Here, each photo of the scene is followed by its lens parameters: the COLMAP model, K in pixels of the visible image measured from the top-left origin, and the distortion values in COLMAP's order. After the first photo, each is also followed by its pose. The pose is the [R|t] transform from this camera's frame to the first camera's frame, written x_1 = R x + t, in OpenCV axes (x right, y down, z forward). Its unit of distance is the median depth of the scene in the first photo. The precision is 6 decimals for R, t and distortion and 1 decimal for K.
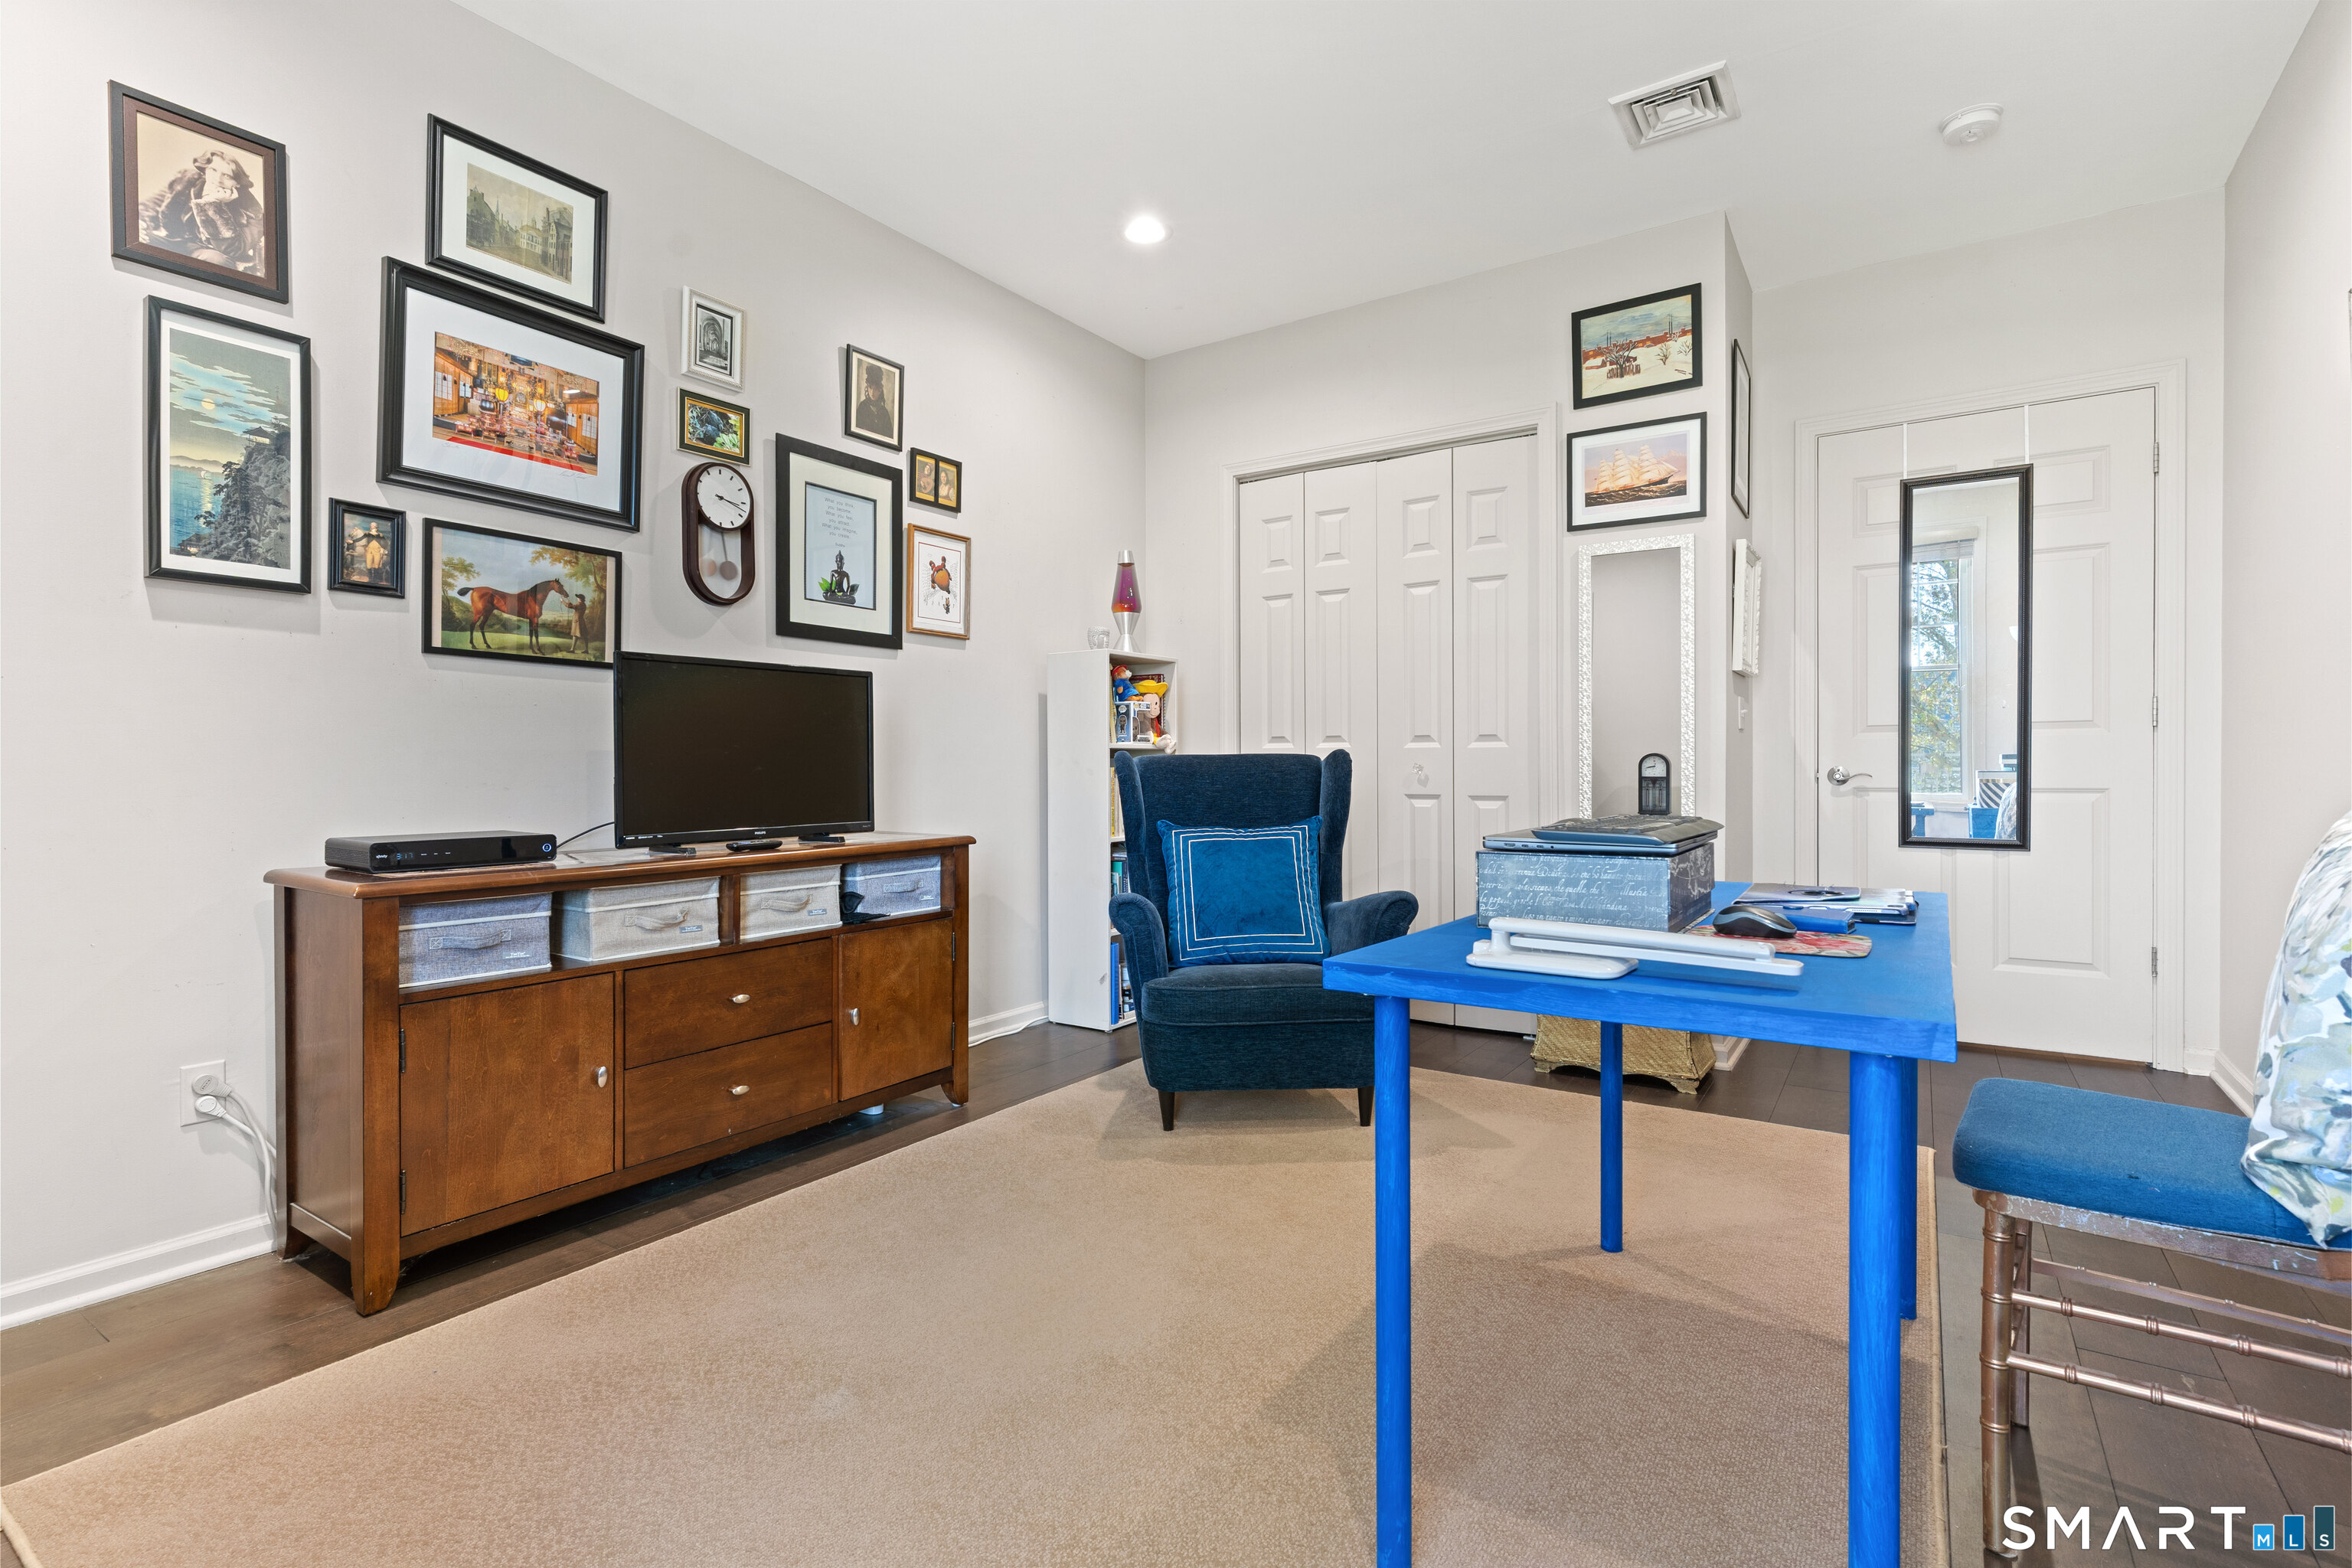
lens RADIAL K [[1117.2, 0, 1180.9], [0, 1117.2, 764.8], [0, 0, 1]] dist [-0.004227, -0.001392]
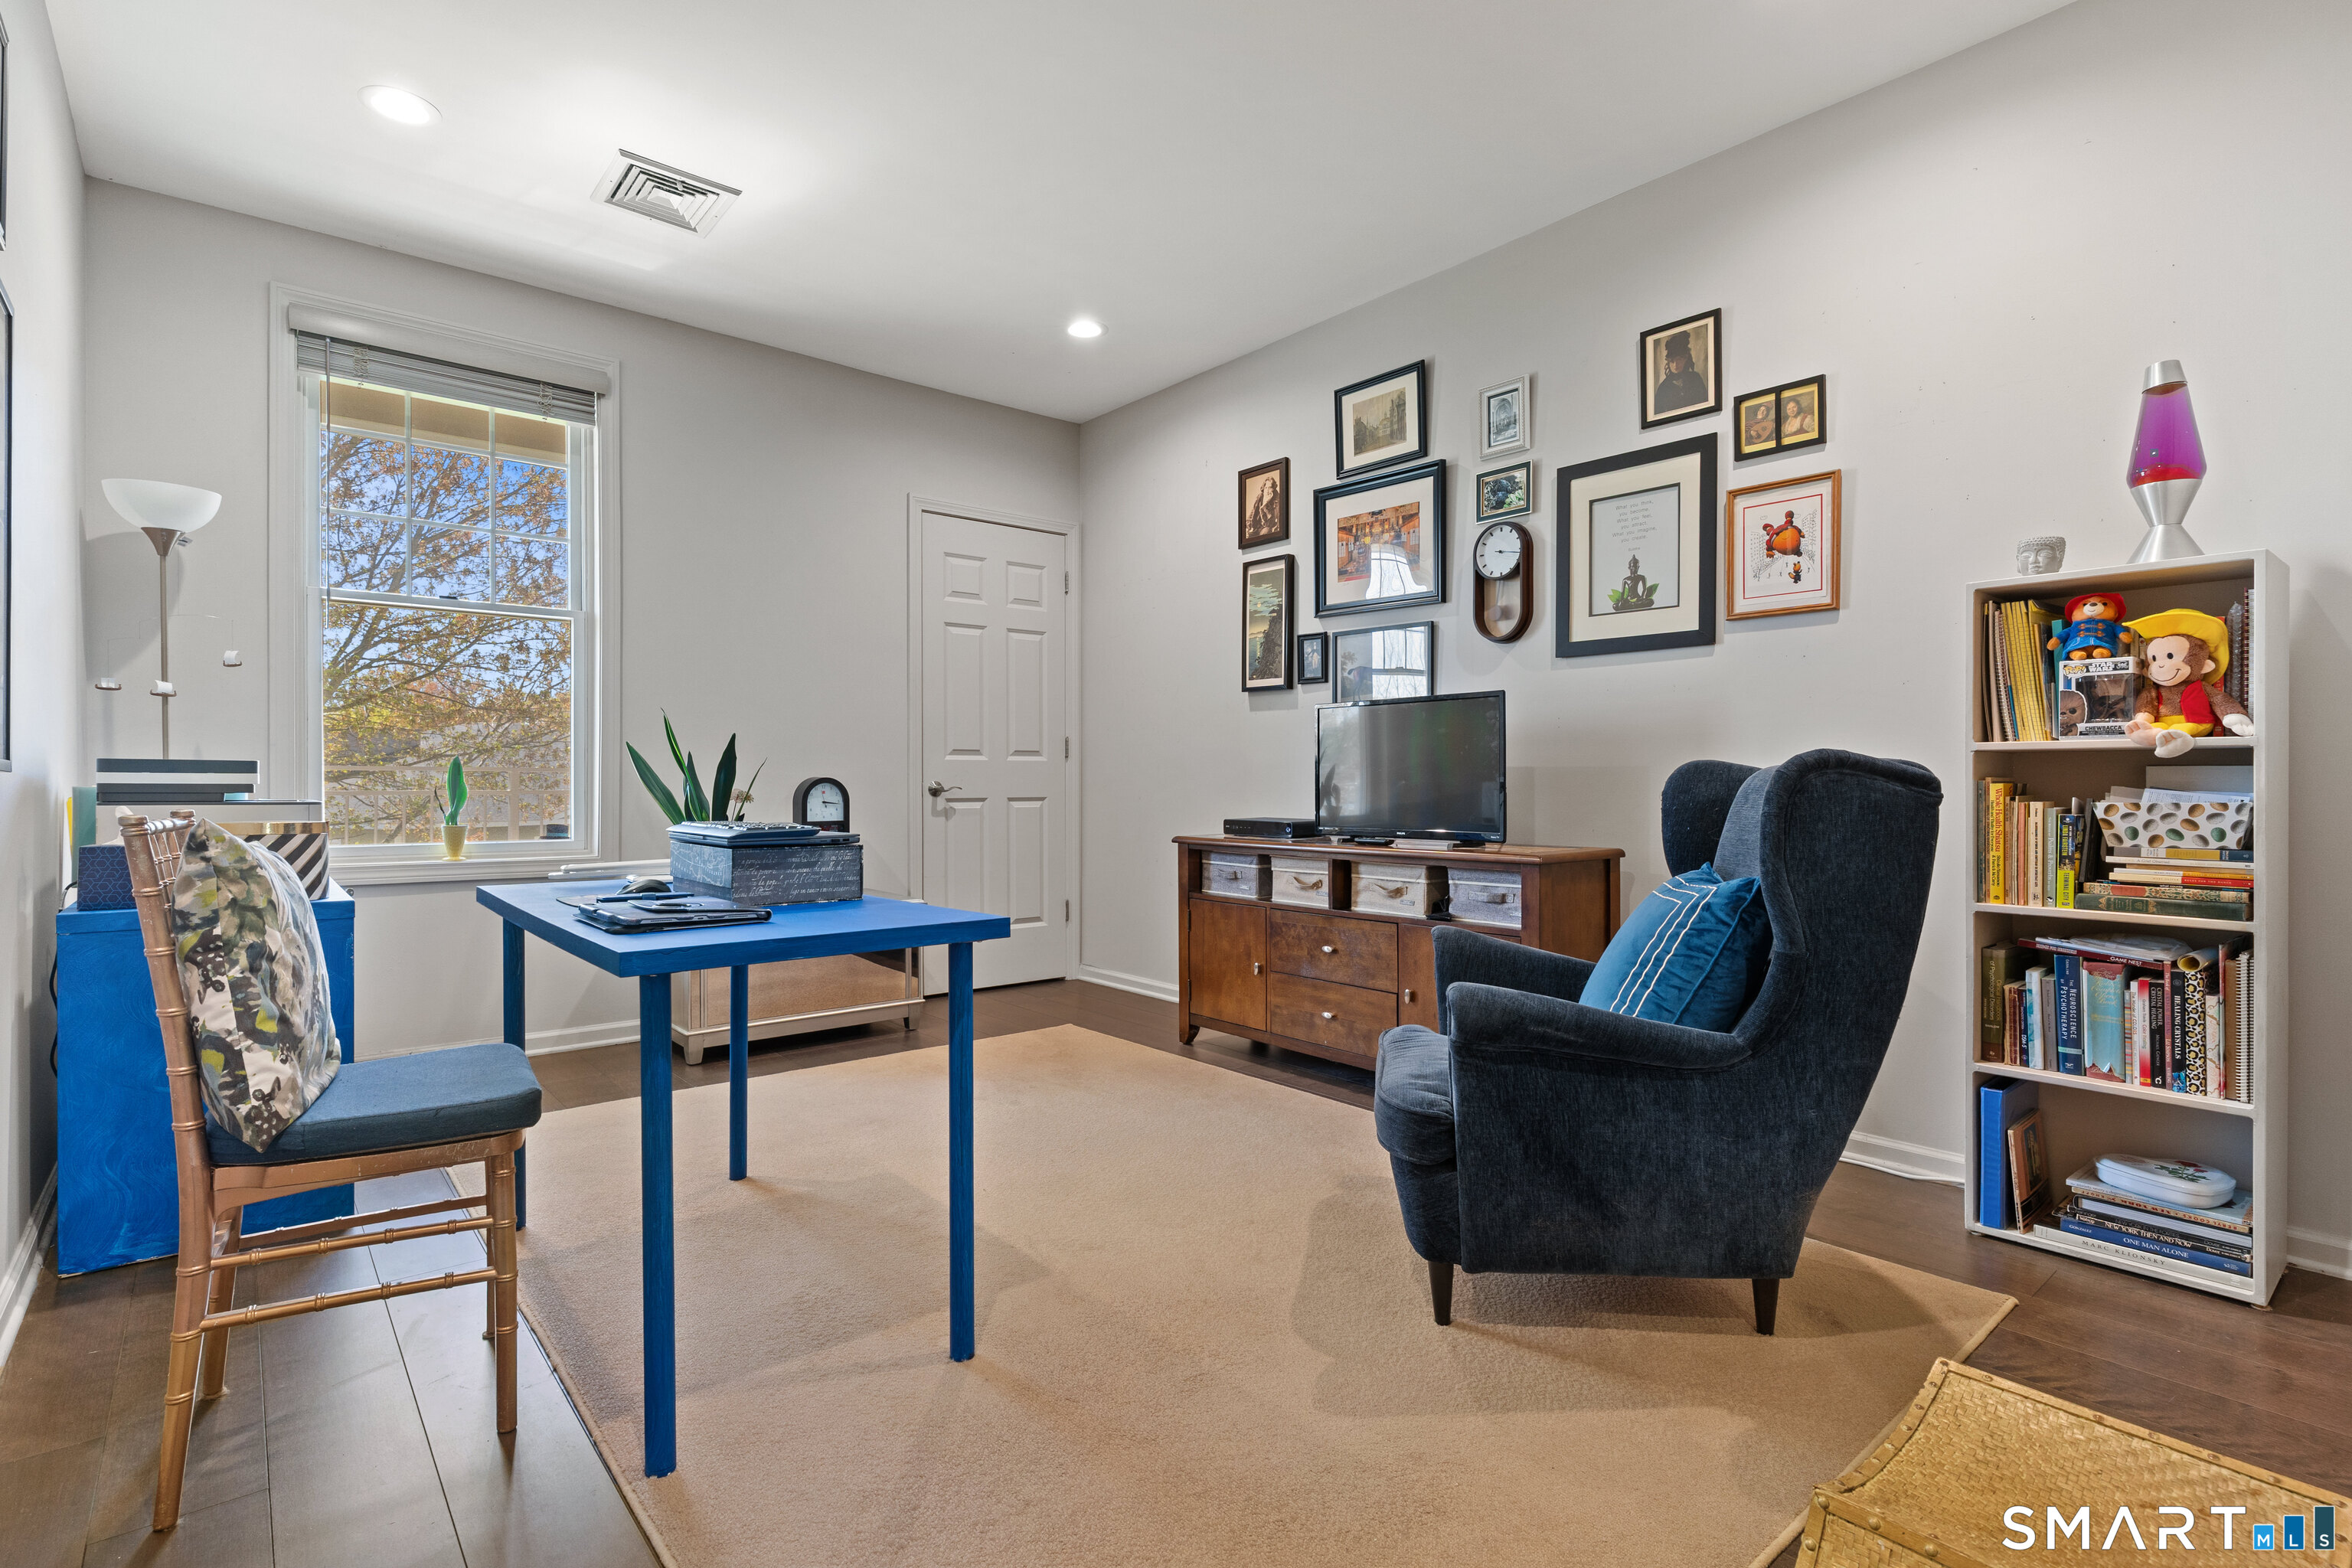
lens RADIAL K [[1117.2, 0, 1183.9], [0, 1117.2, 785.3], [0, 0, 1]] dist [-0.004227, -0.001392]
pose [[-0.281795, 0.006372, -0.959454, 0.818826], [-0.000021, 0.999978, 0.006648, -0.001219], [0.959475, 0.001894, -0.281788, 1.022886]]
